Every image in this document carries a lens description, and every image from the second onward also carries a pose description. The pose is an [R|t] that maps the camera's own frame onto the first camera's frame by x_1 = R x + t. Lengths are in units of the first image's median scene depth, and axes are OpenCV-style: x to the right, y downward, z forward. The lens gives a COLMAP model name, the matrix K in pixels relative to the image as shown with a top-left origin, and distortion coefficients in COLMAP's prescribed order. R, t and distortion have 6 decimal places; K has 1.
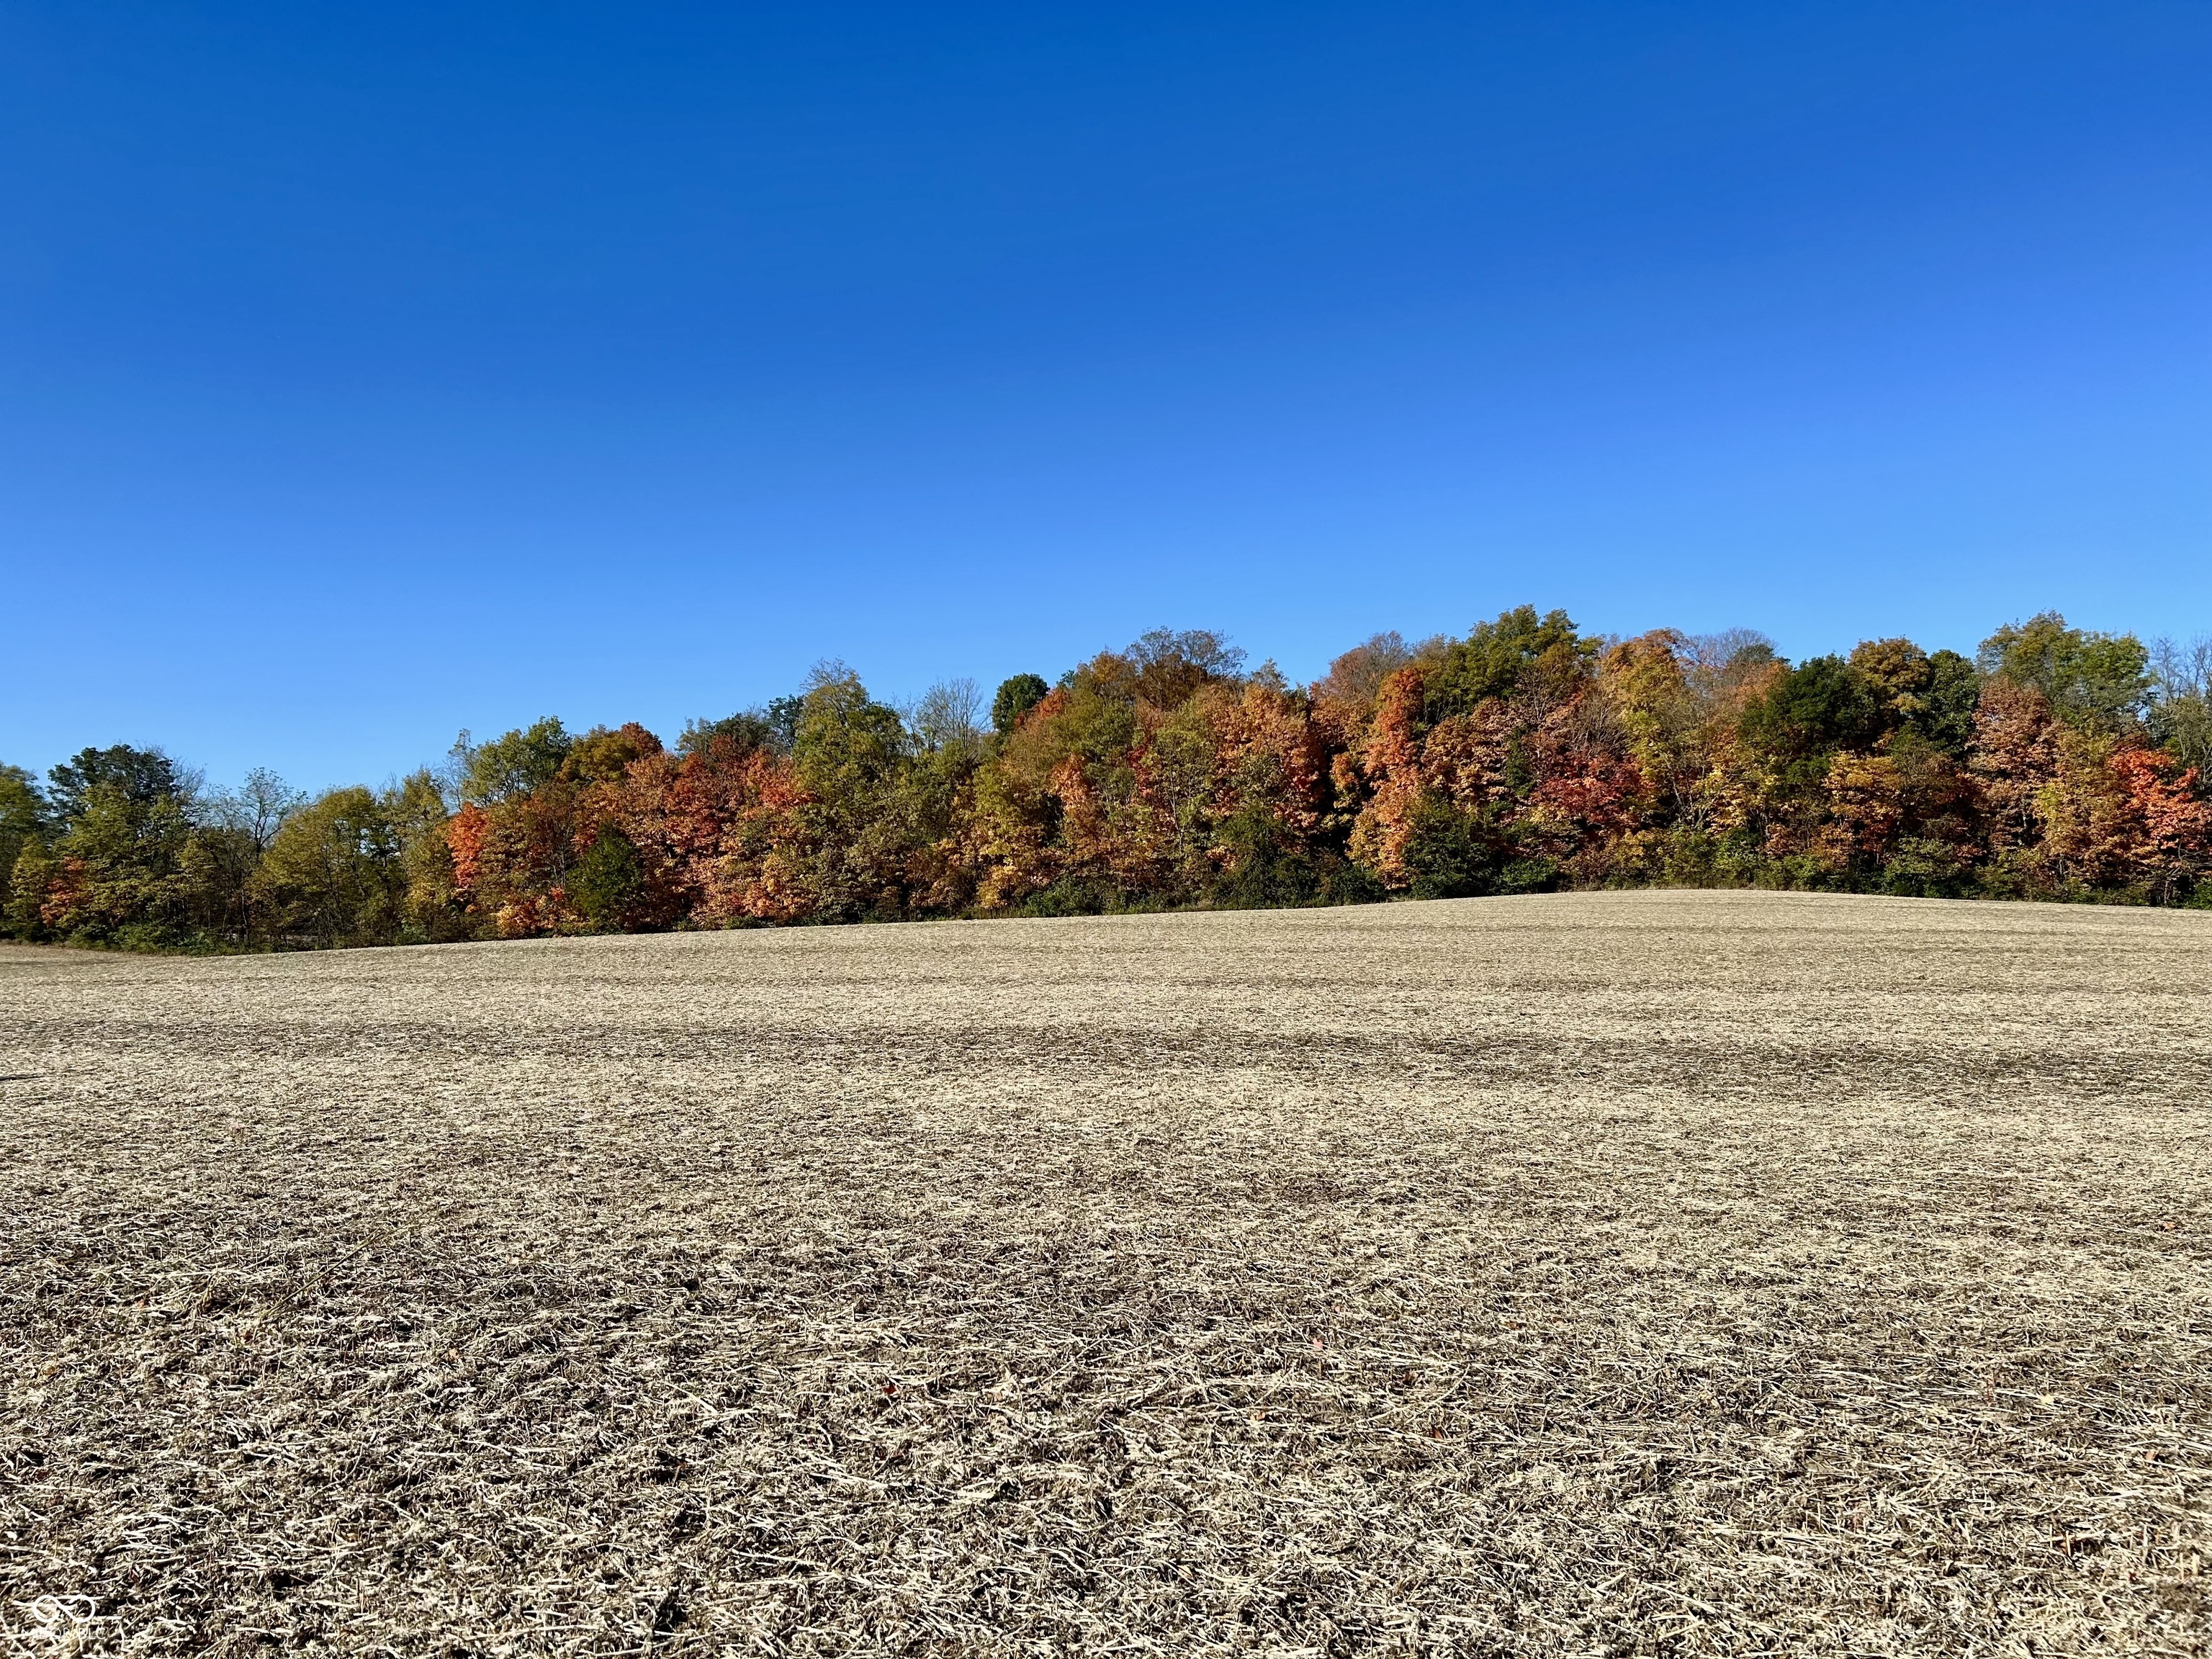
lens RADIAL K [[1666.5, 0, 1100.1], [0, 1666.5, 841.0], [0, 0, 1]] dist [0.076324, -0.088955]
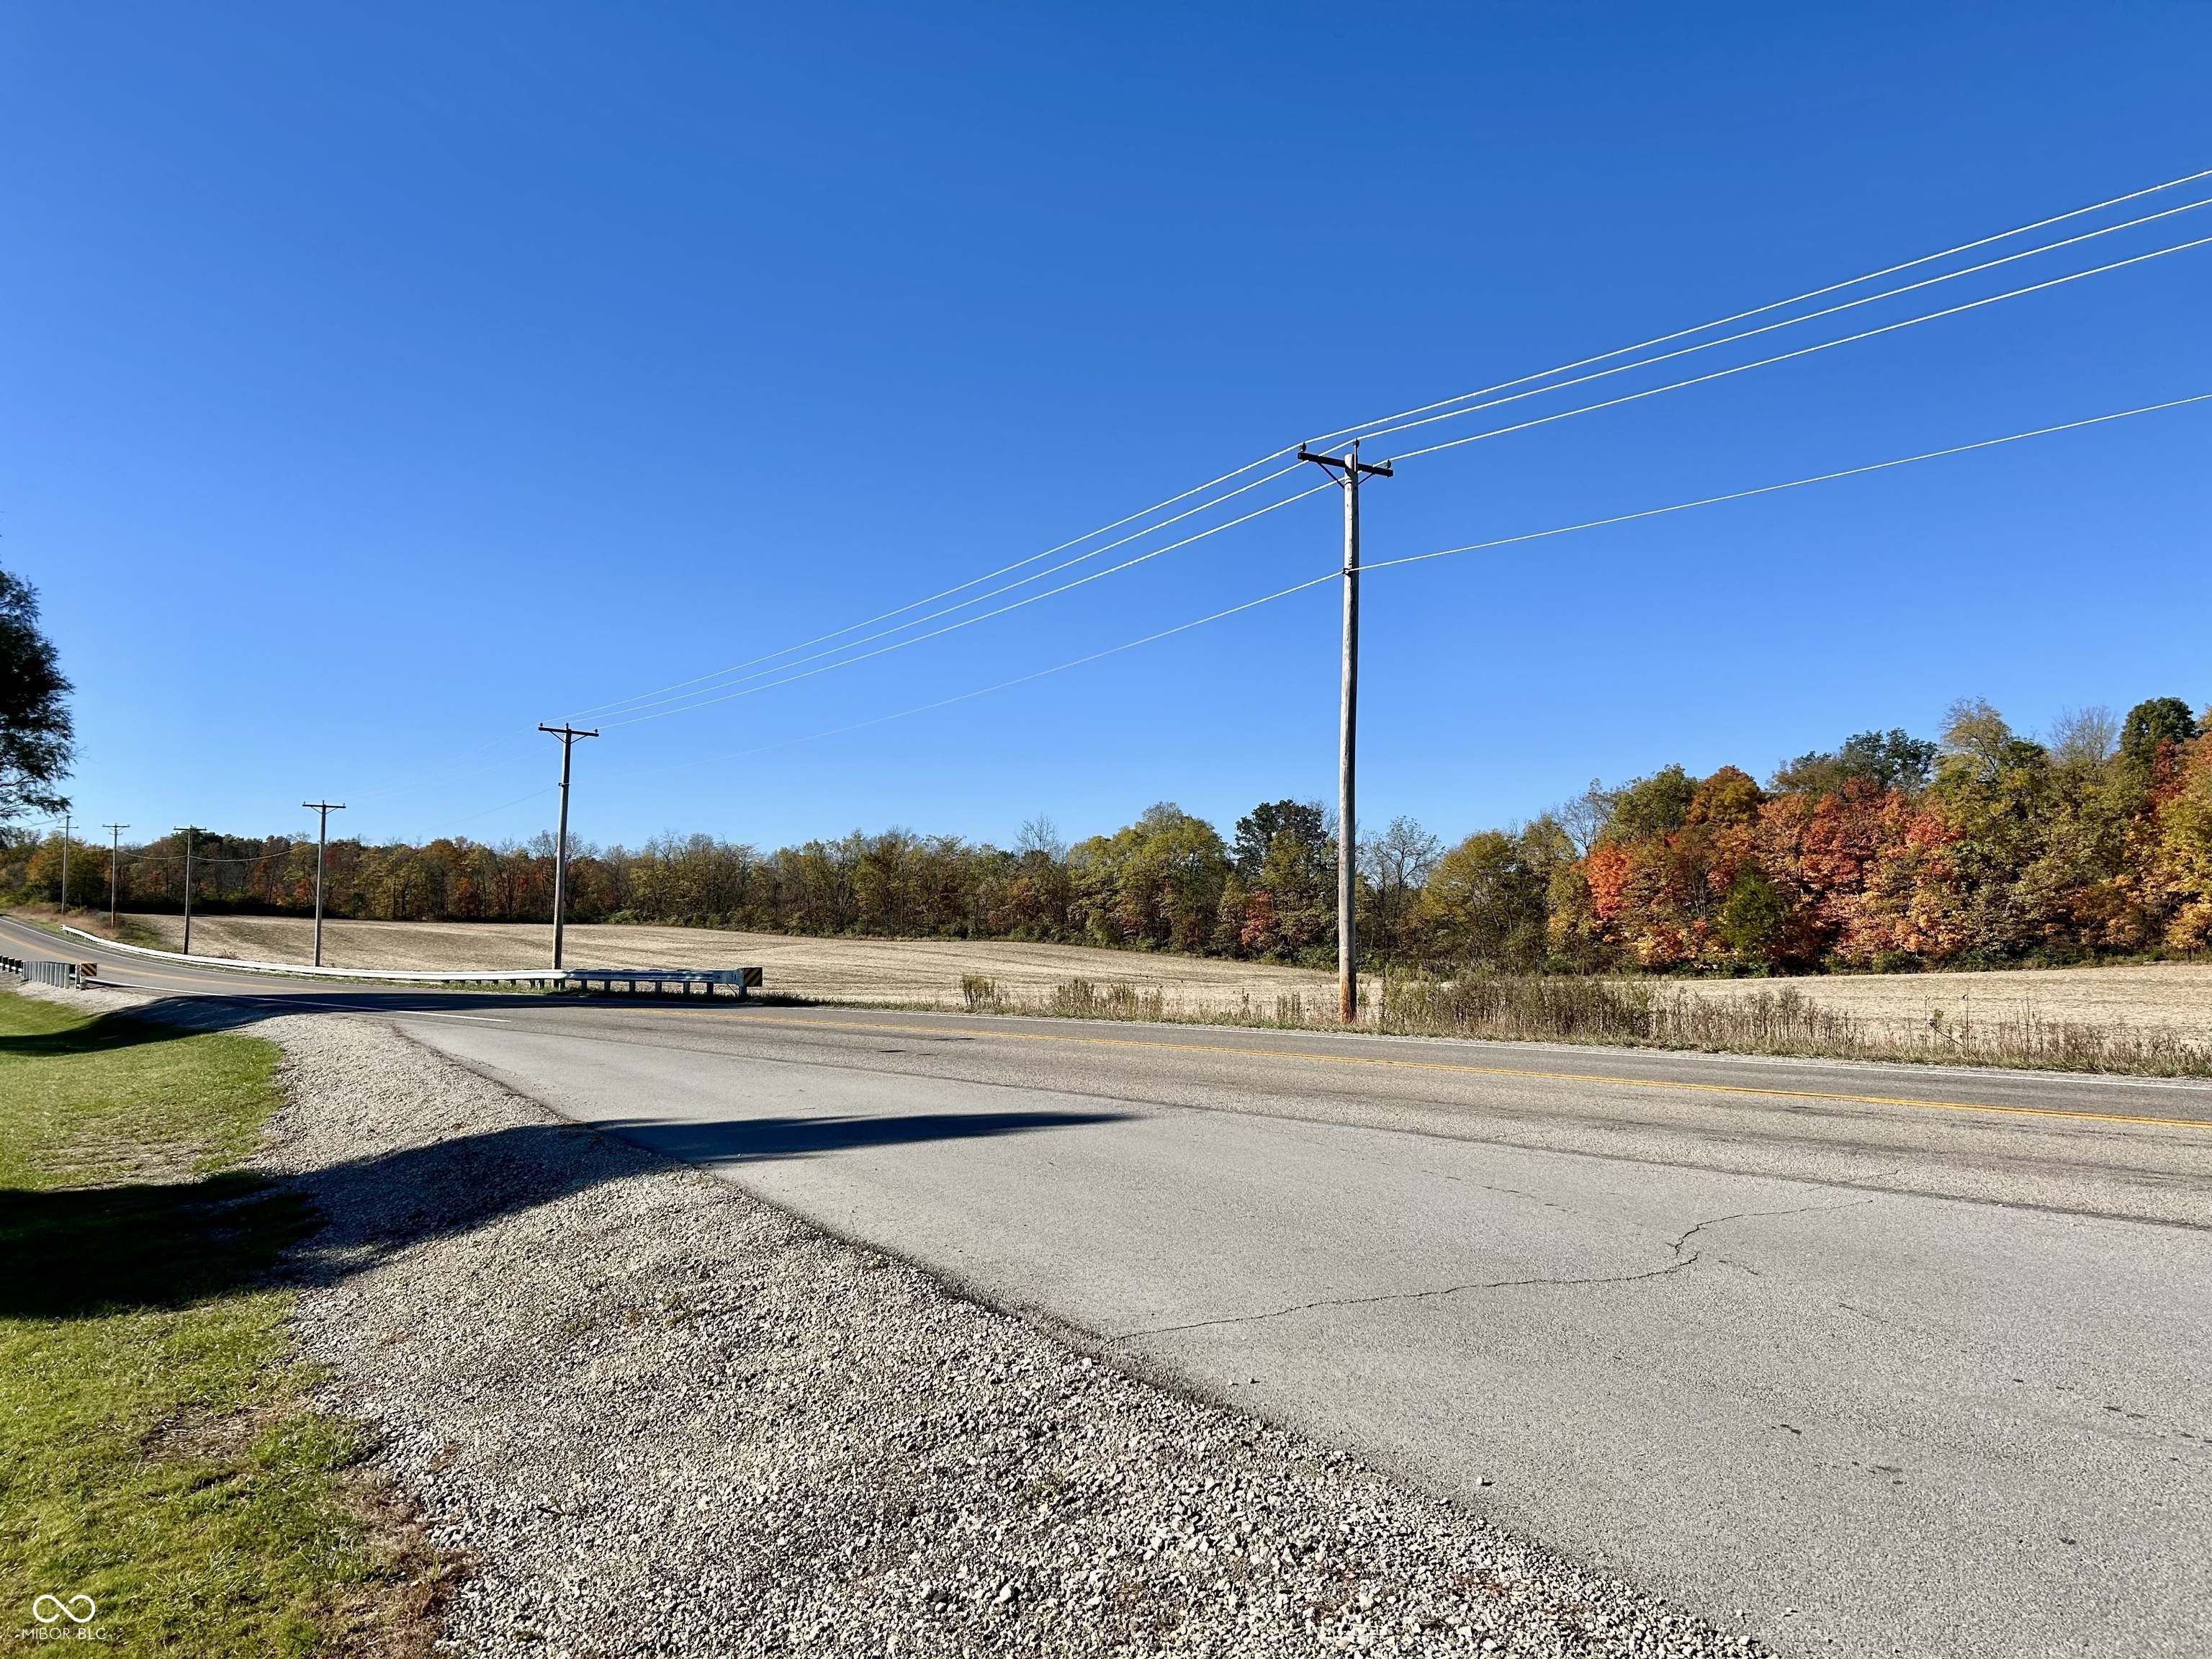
lens RADIAL K [[1666.5, 0, 1102.6], [0, 1666.5, 817.5], [0, 0, 1]] dist [0.076324, -0.088955]
pose [[0.881552, -0.020615, -0.471637, -0.357995], [0.006055, 0.999458, -0.032367, -0.015880], [0.472048, 0.025678, 0.881199, -0.366178]]
